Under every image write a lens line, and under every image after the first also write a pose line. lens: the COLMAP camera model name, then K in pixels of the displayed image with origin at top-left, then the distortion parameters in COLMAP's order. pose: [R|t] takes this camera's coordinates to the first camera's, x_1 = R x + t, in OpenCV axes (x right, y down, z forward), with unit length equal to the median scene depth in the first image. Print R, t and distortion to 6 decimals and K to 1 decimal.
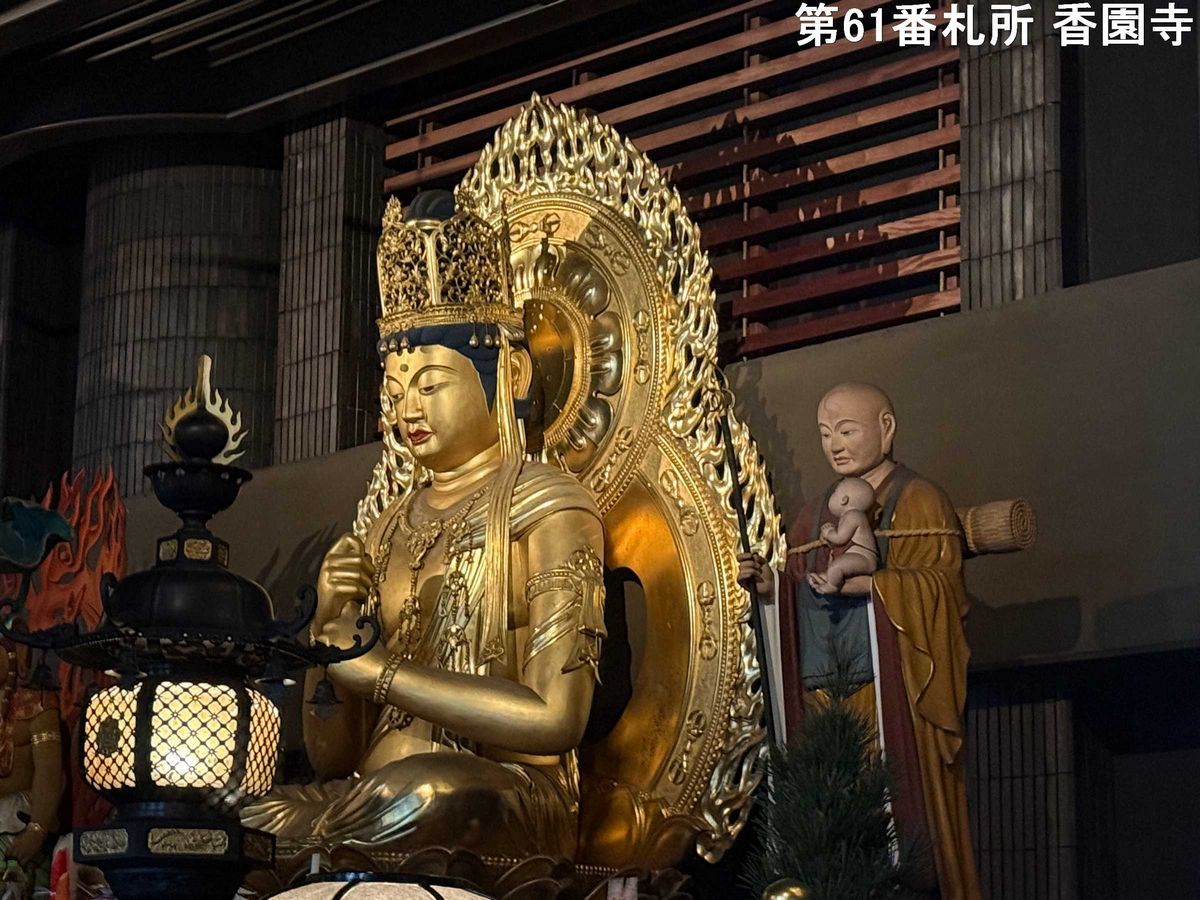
lens RADIAL K [[2928.8, 0, 603.3], [0, 2928.8, 428.2], [0, 0, 1]] dist [0.163321, 0.000000]
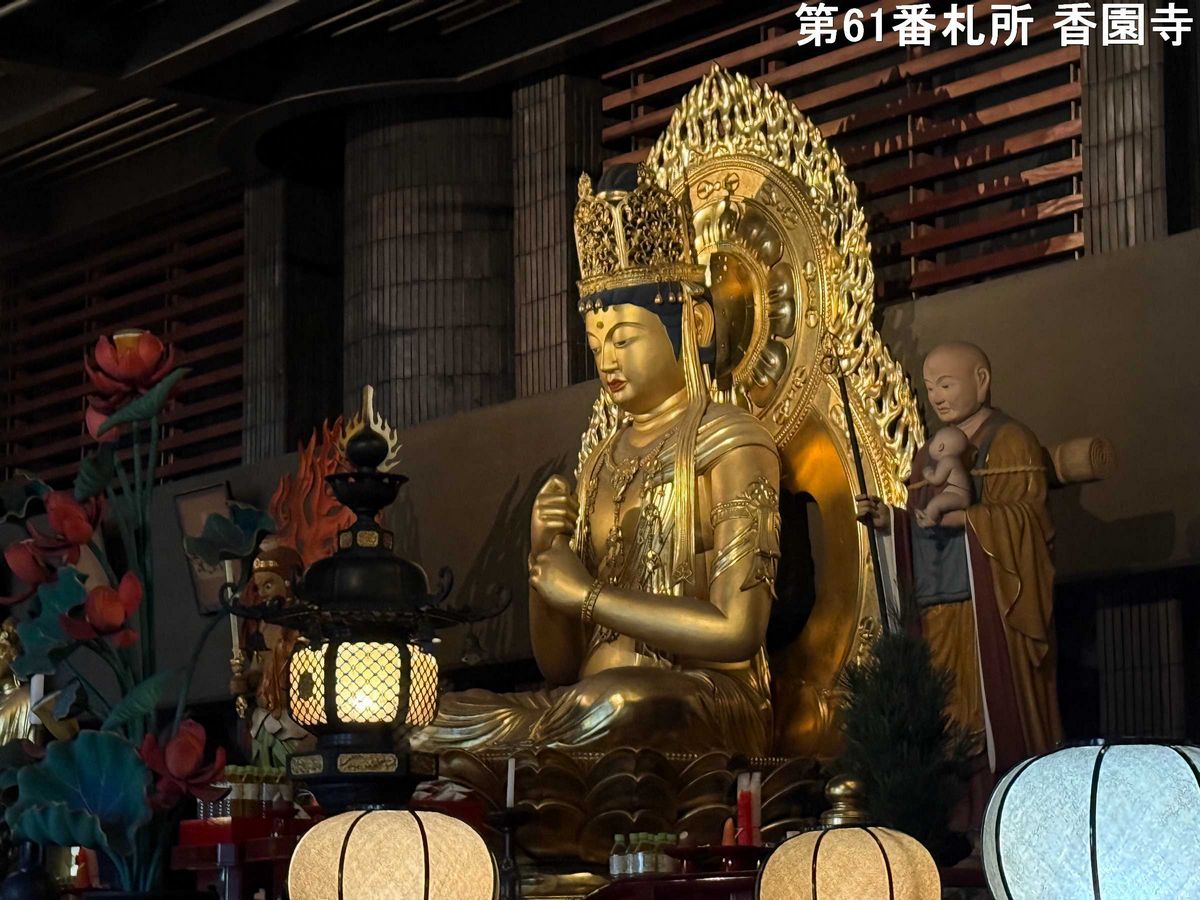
lens RADIAL K [[3309.1, 0, 600.4], [0, 3309.1, 448.4], [0, 0, 1]] dist [0.151709, 0.000000]
pose [[0.990129, -0.044773, -0.132814, 0.102756], [0.053404, 0.996637, 0.062151, -0.053945], [0.129584, -0.068630, 0.989190, -0.277475]]
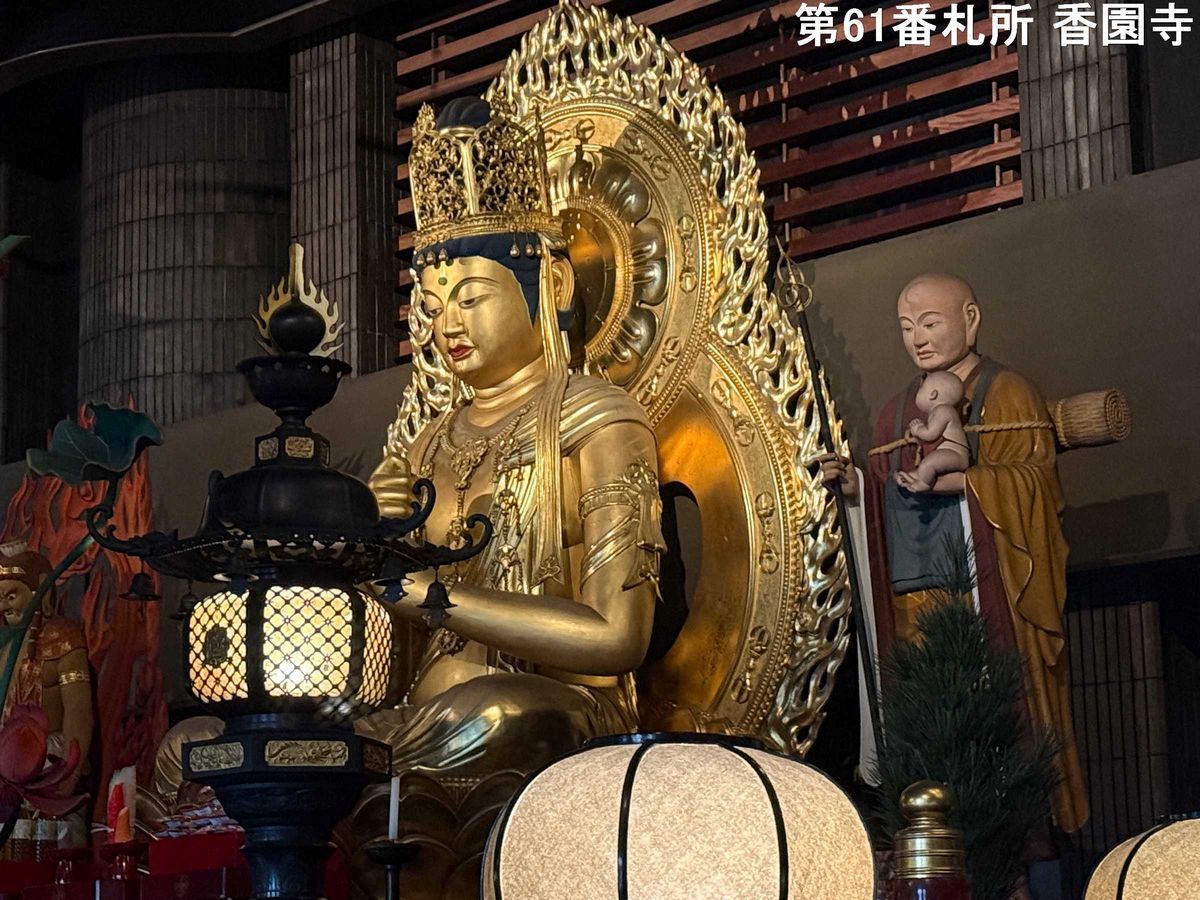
lens RADIAL K [[2928.8, 0, 577.8], [0, 2928.8, 416.1], [0, 0, 1]] dist [0.163321, 0.000000]
pose [[0.999506, -0.027757, 0.014716, -0.039934], [0.027603, 0.999563, 0.010594, 0.015176], [-0.015004, -0.010183, 0.999836, 0.036560]]
